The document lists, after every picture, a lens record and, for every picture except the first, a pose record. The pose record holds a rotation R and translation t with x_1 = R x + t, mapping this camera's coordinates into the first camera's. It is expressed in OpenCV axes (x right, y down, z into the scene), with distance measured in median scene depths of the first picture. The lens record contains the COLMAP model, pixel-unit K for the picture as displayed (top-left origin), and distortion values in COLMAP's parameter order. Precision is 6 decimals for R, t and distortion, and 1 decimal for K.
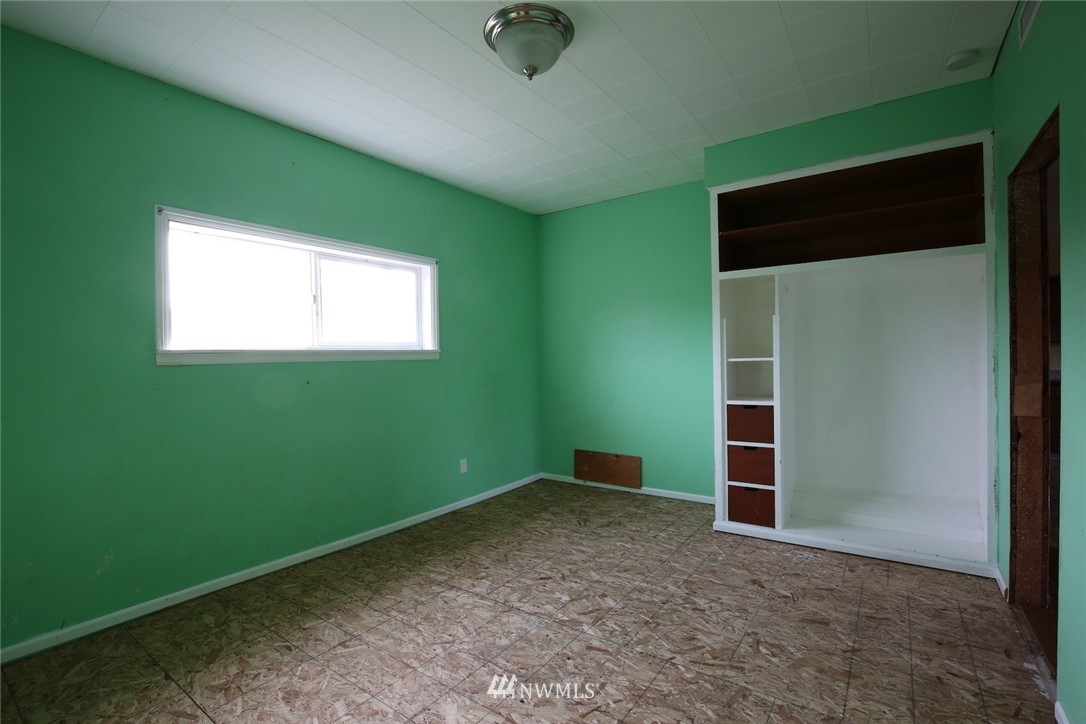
lens RADIAL K [[496.8, 0, 547.5], [0, 496.8, 361.1], [0, 0, 1]] dist [-0.031327, 0.001872]
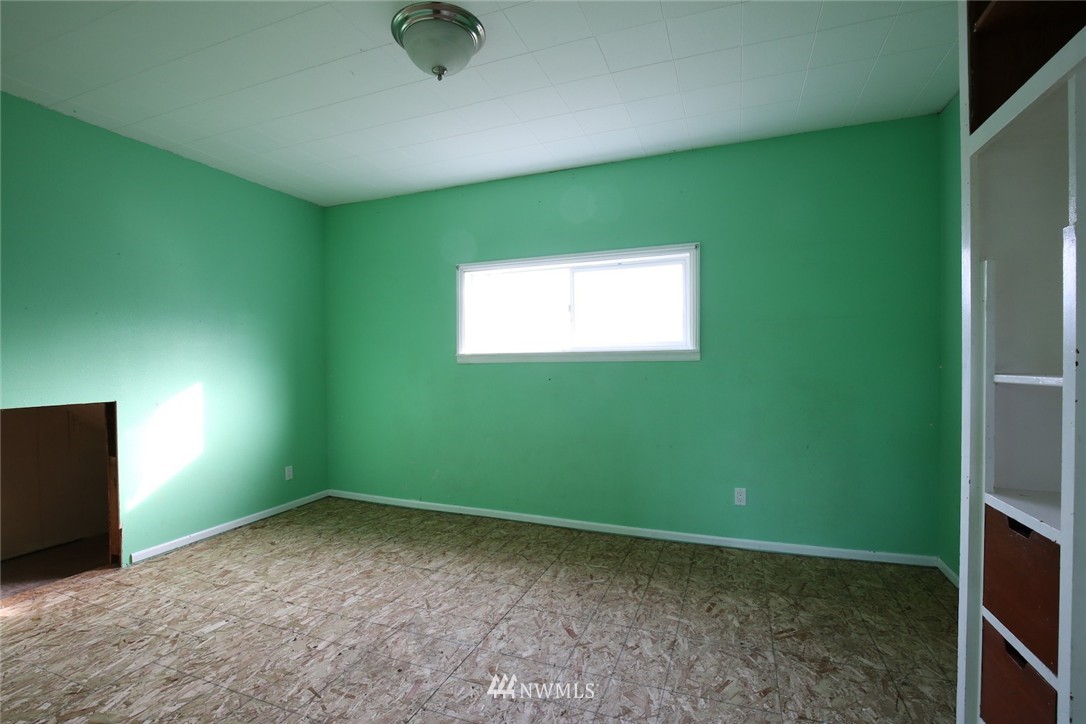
lens RADIAL K [[496.8, 0, 537.0], [0, 496.8, 363.5], [0, 0, 1]] dist [-0.031327, 0.001872]
pose [[0.241835, 0.021679, -0.970075, 0.654698], [-0.000594, 0.999754, 0.022194, -0.021174], [0.970317, -0.004791, 0.241788, 0.643350]]
